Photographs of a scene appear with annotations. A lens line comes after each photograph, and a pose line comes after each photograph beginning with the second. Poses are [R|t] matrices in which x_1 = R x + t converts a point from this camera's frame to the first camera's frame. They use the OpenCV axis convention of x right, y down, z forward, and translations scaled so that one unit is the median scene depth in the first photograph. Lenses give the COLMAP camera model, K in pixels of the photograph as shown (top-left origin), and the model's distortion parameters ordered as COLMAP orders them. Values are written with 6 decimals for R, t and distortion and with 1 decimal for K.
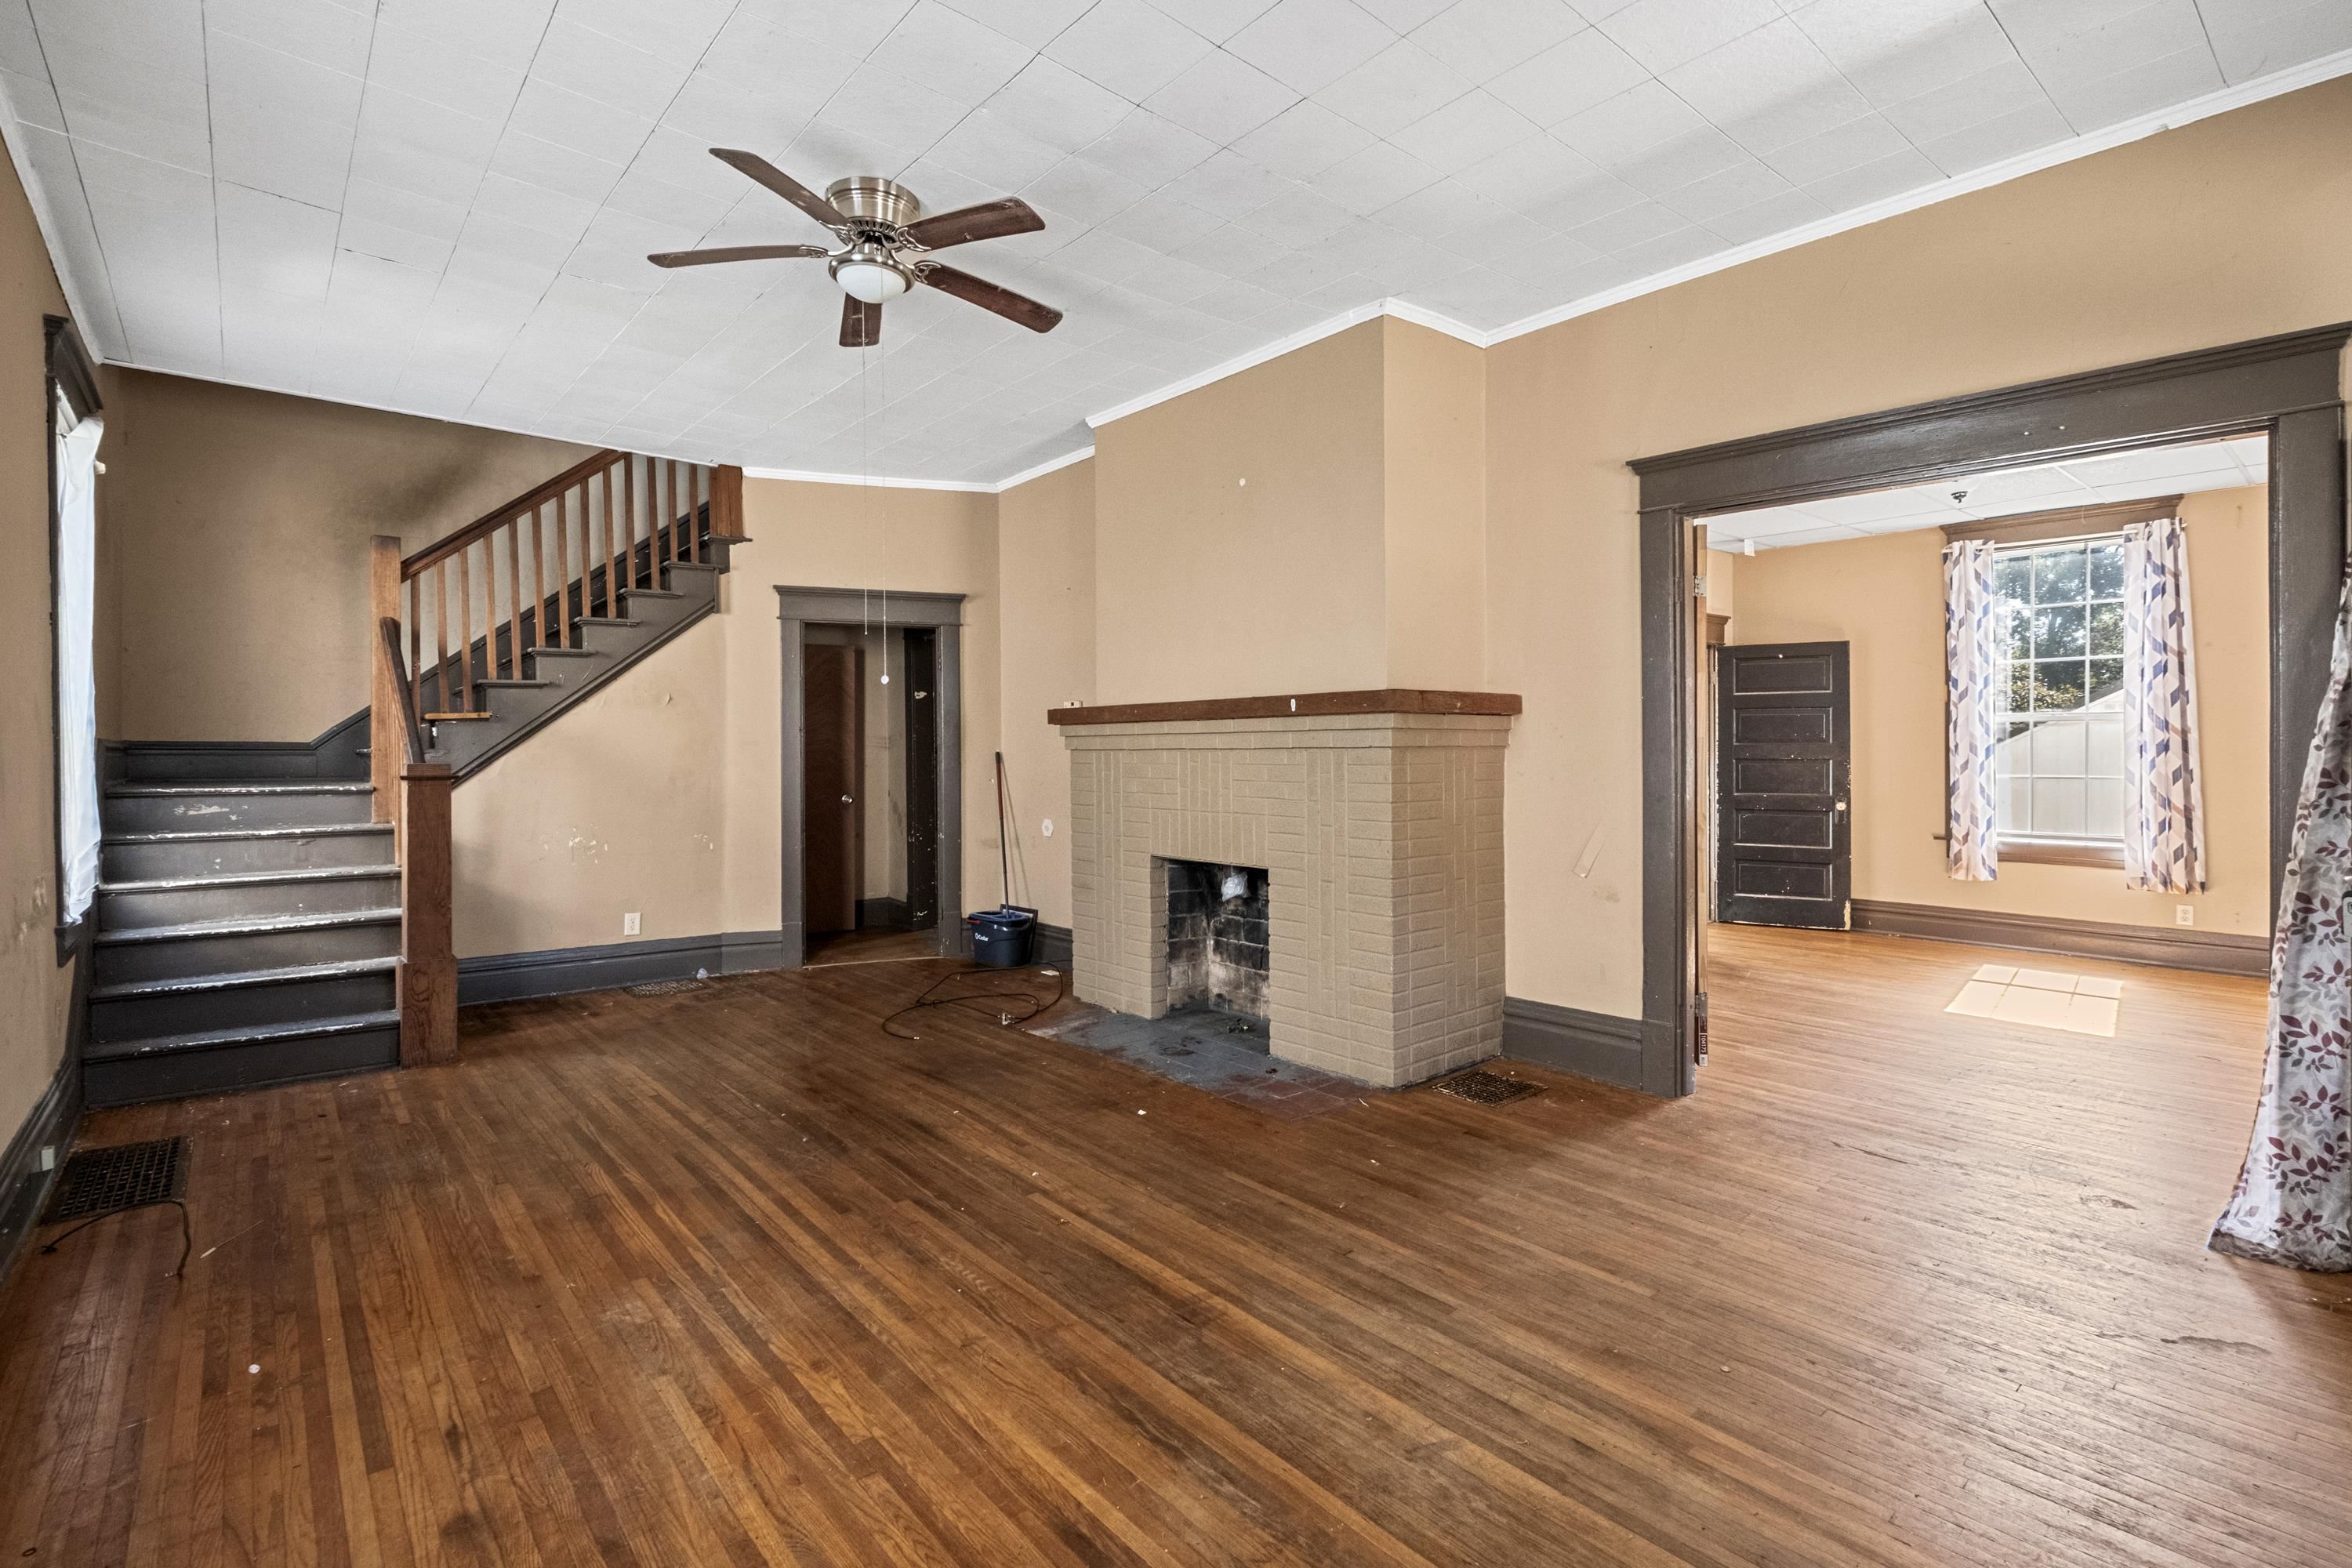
lens RADIAL K [[1074.1, 0, 1178.3], [0, 1074.1, 754.8], [0, 0, 1]] dist [0.000592, -0.001496]
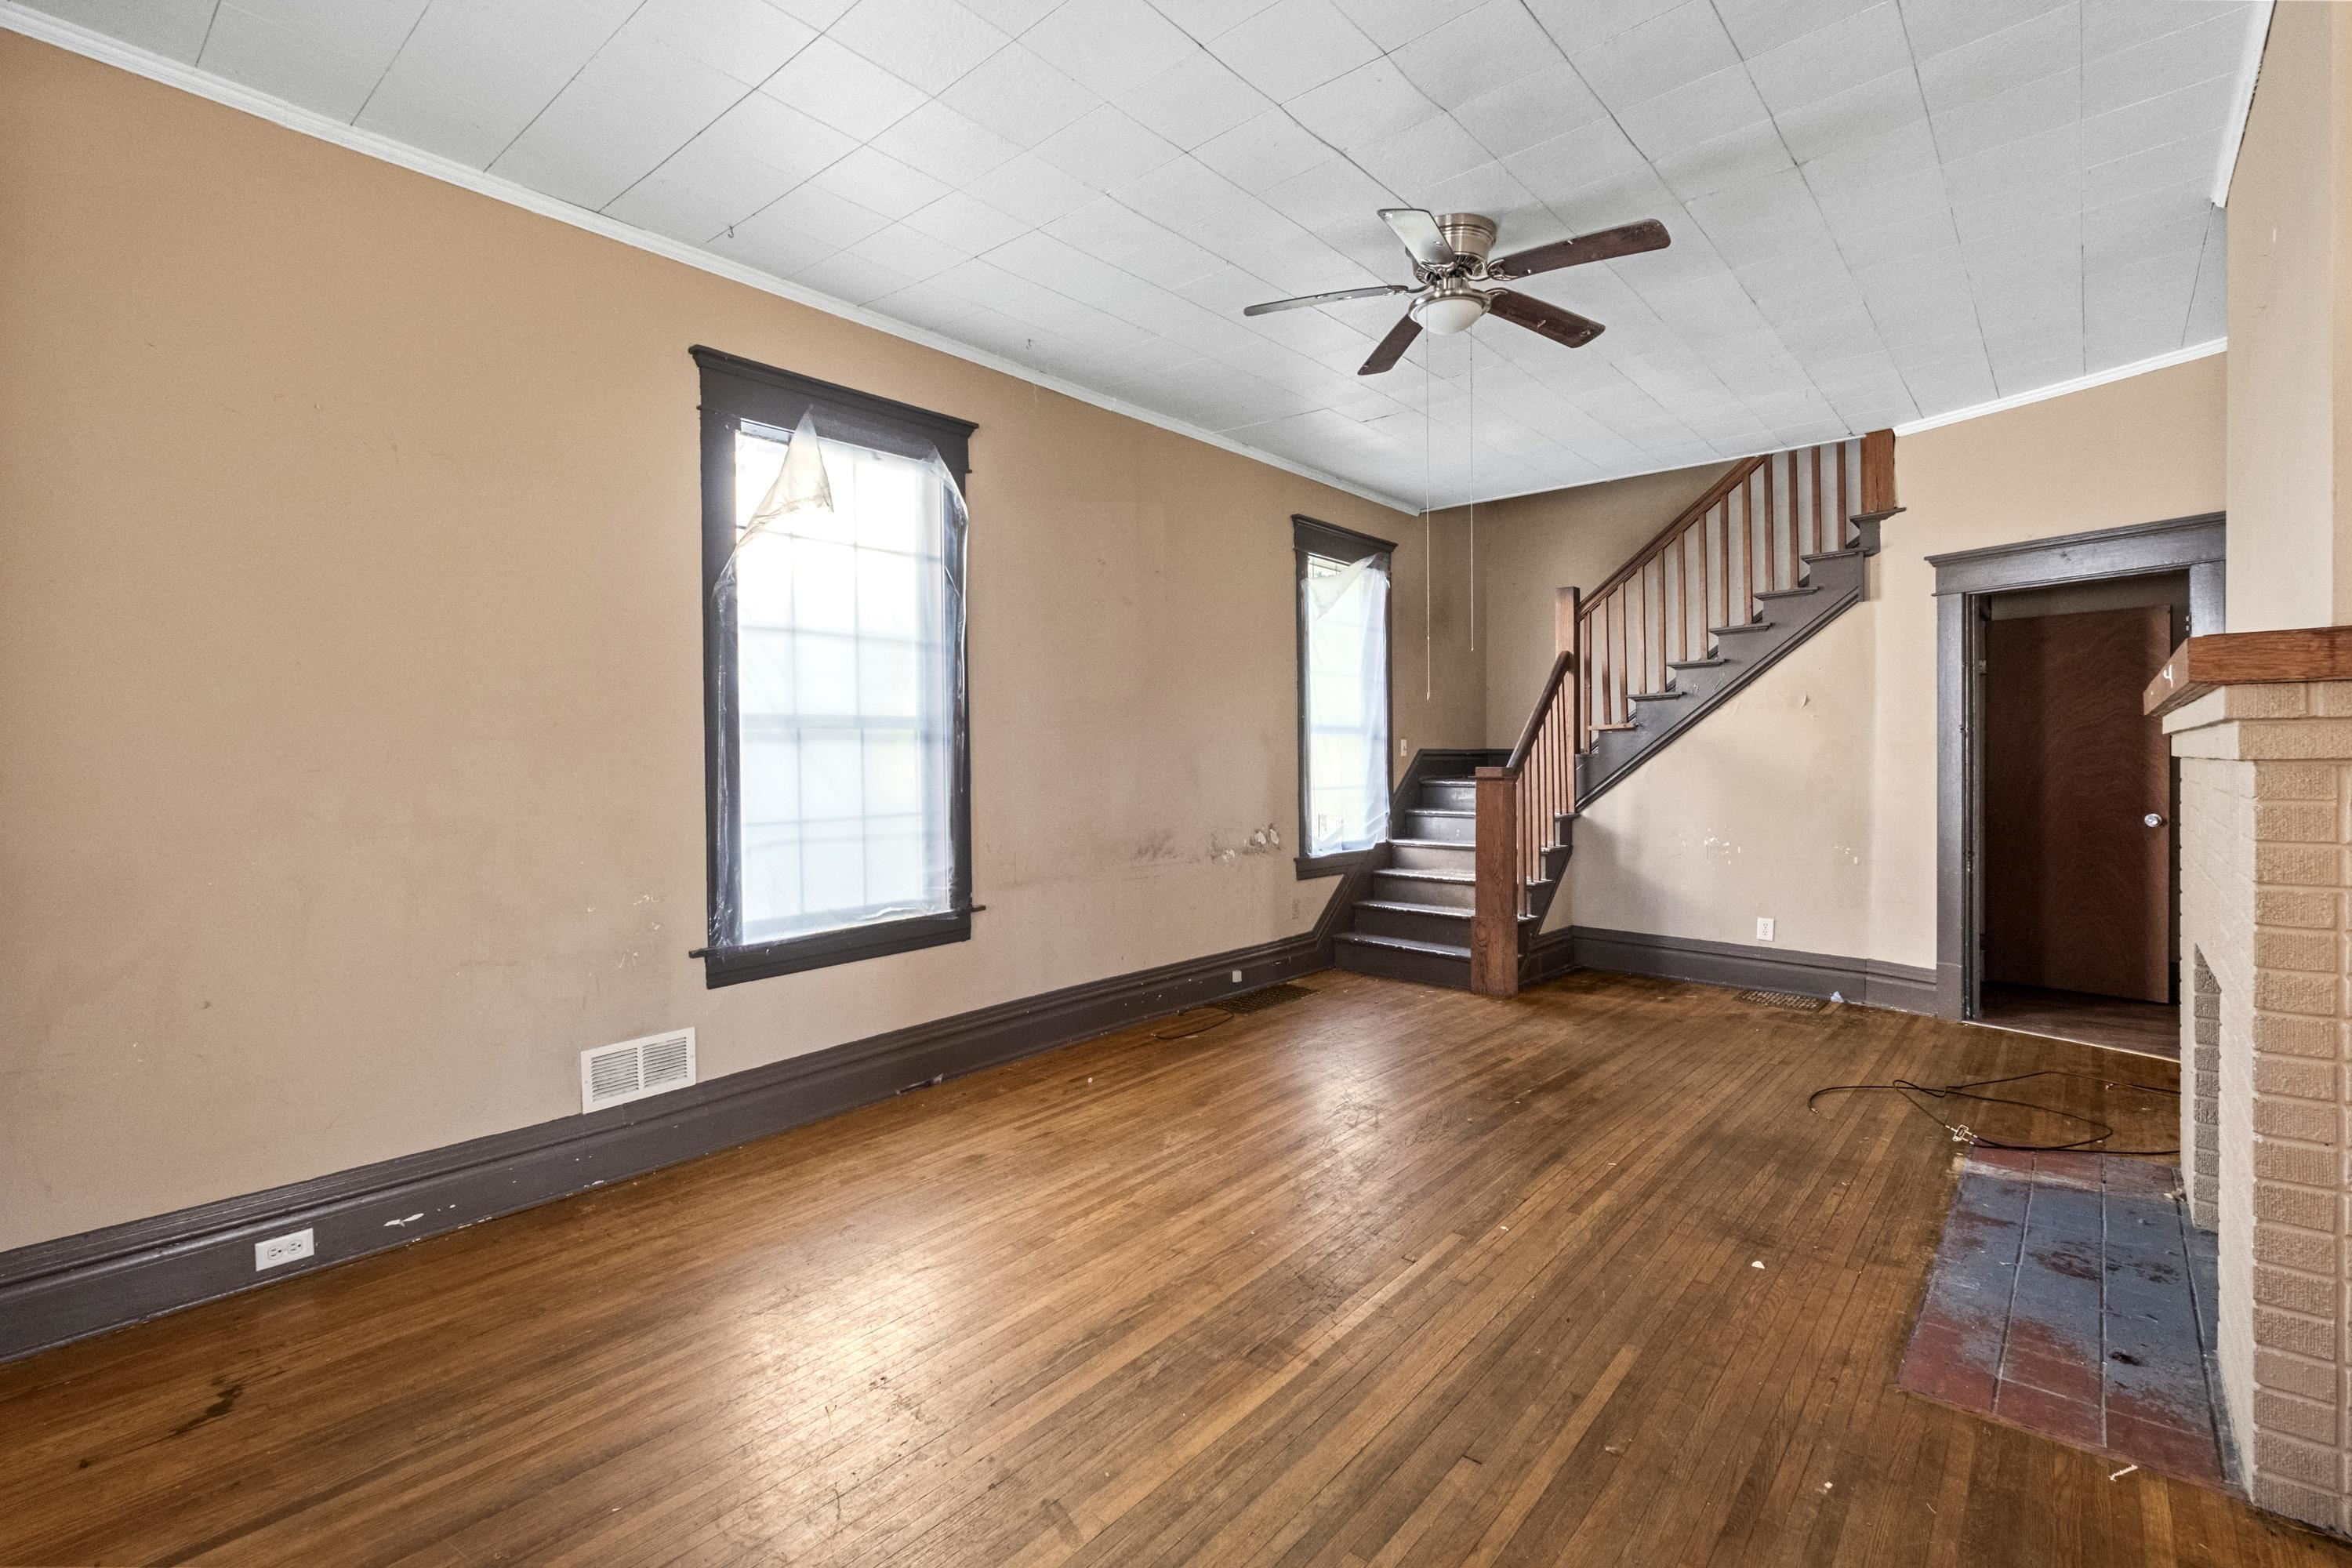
lens RADIAL K [[1048.1, 0, 1162.3], [0, 1048.1, 765.8], [0, 0, 1]] dist [-0.002340, -0.001066]
pose [[0.135518, 0.011114, -0.990713, 1.034402], [0.003160, 0.999927, 0.011649, -0.019114], [0.990770, -0.004709, 0.135473, 0.873716]]
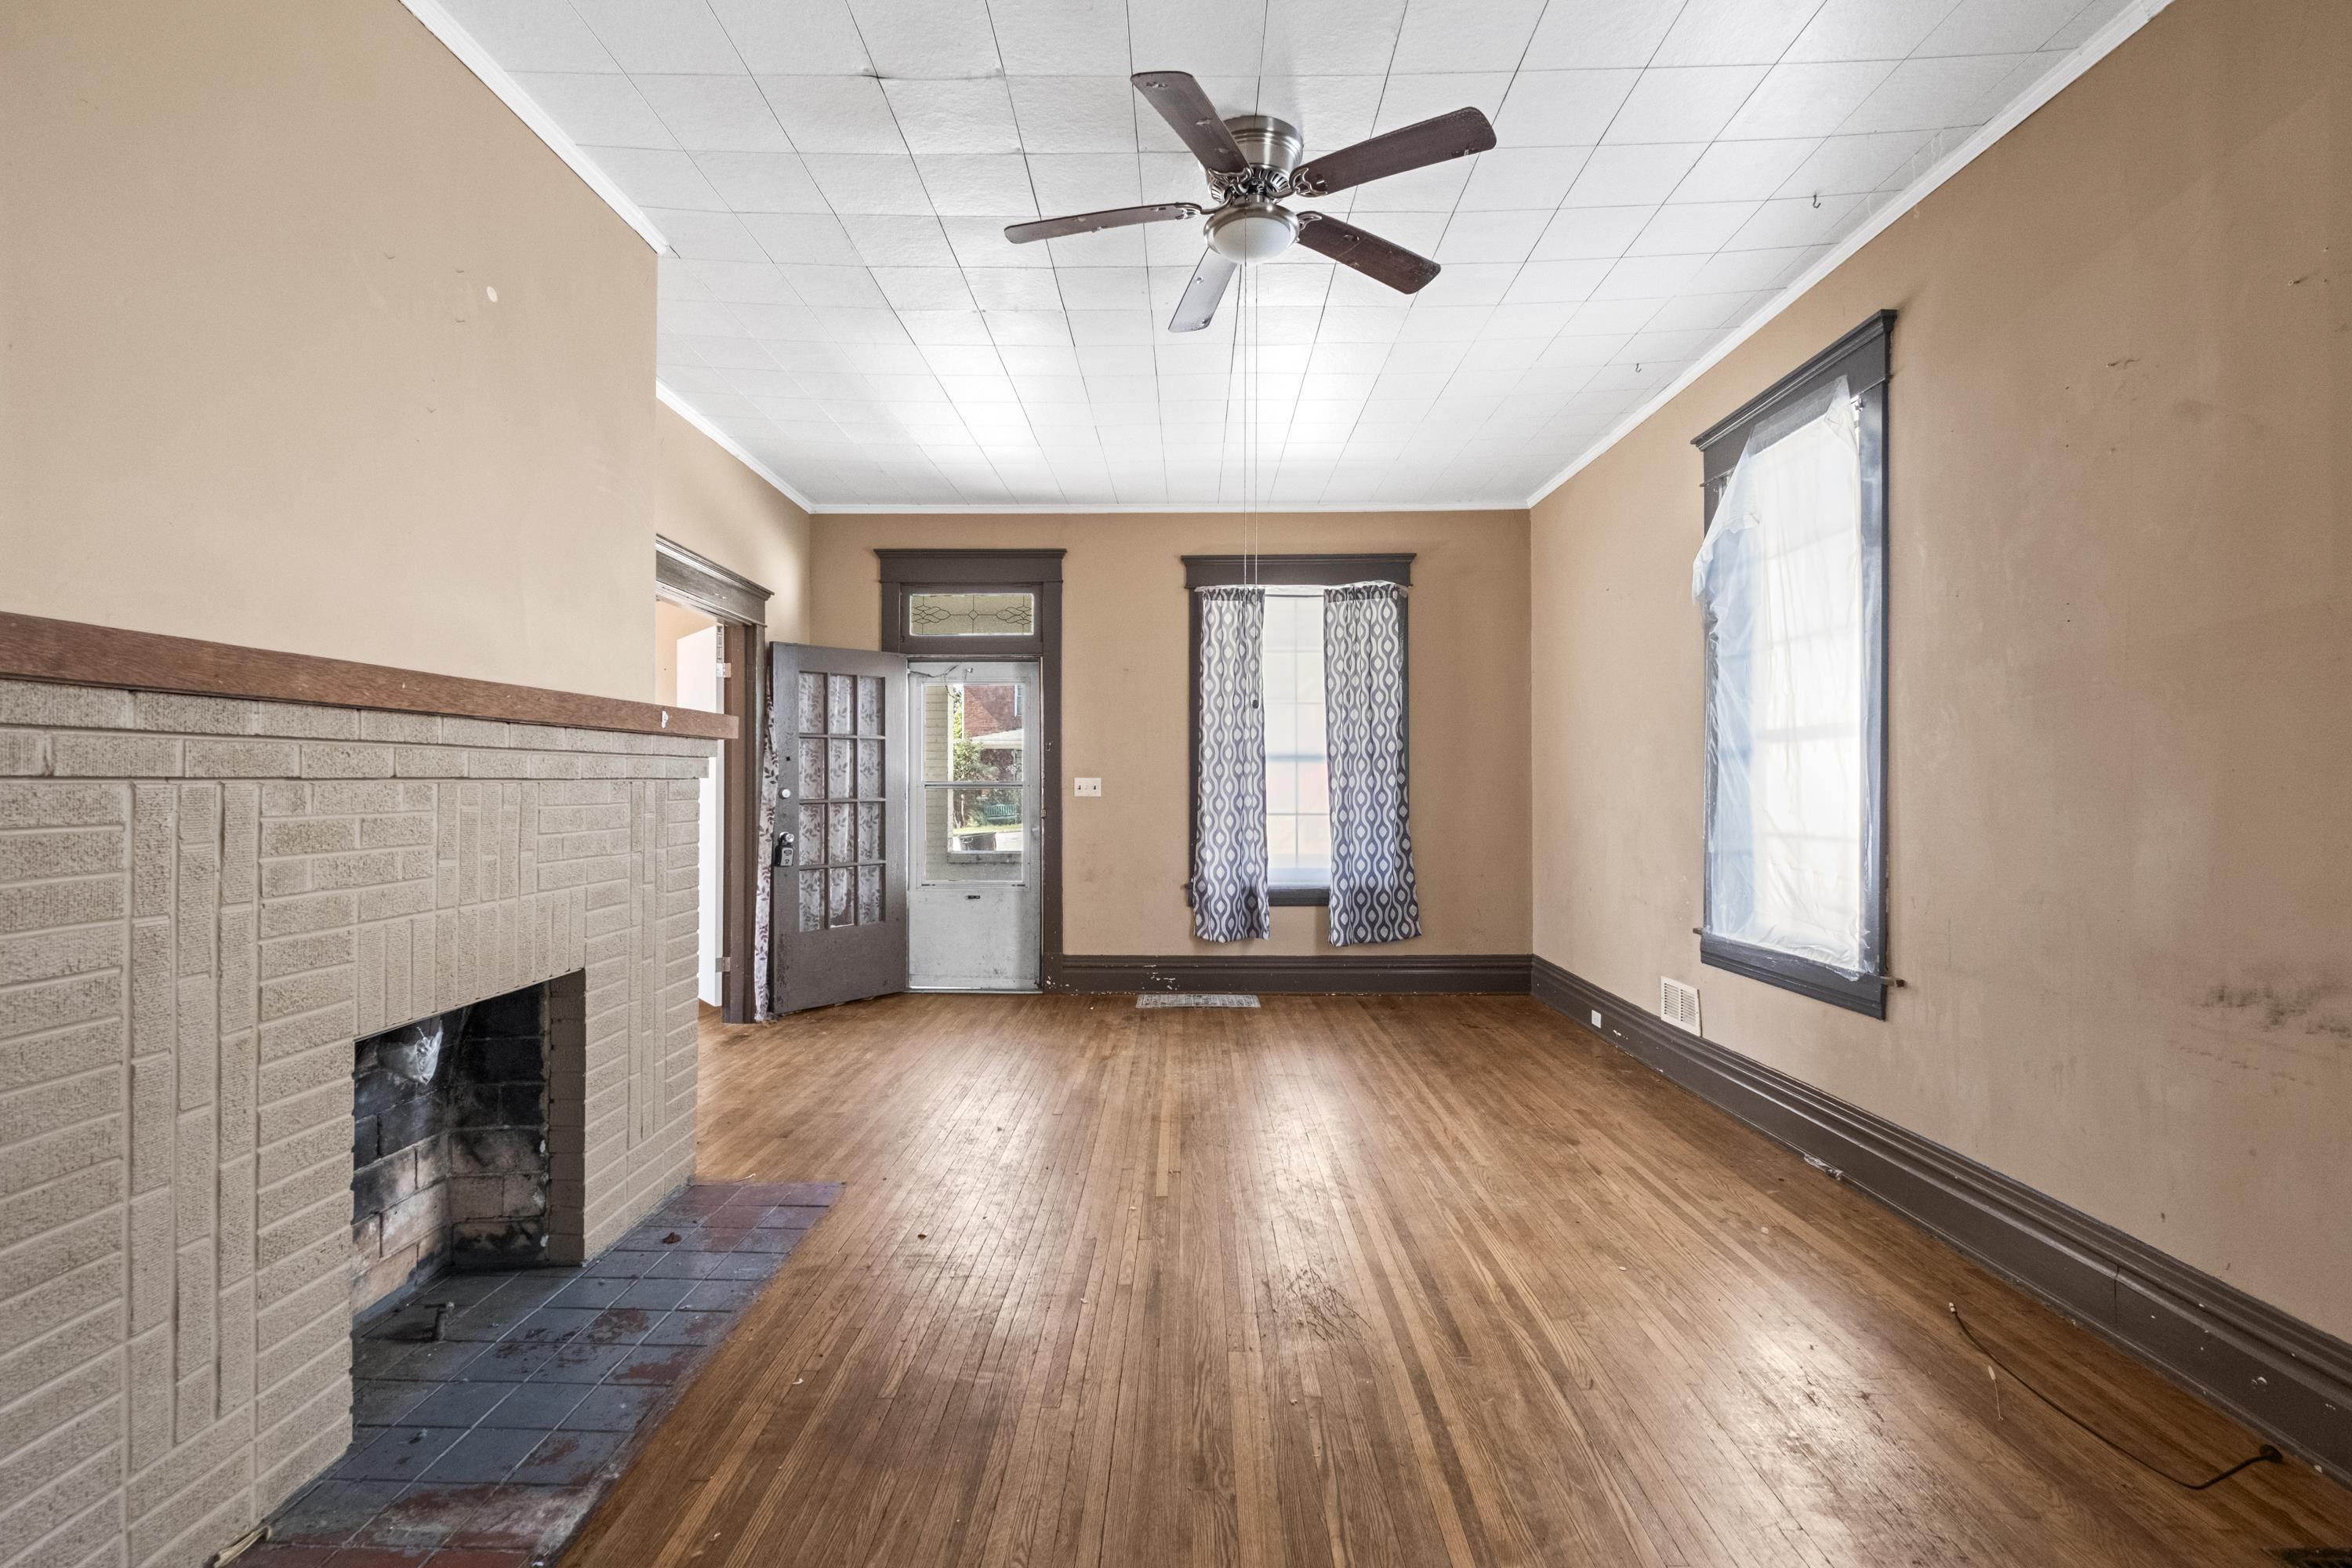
lens RADIAL K [[1074.1, 0, 1178.3], [0, 1074.1, 754.8], [0, 0, 1]] dist [0.000592, -0.001496]
pose [[-0.751420, 0.019049, 0.659549, -1.215008], [0.005383, 0.999727, -0.022741, -0.006796], [-0.659802, -0.013538, -0.751317, 2.532923]]
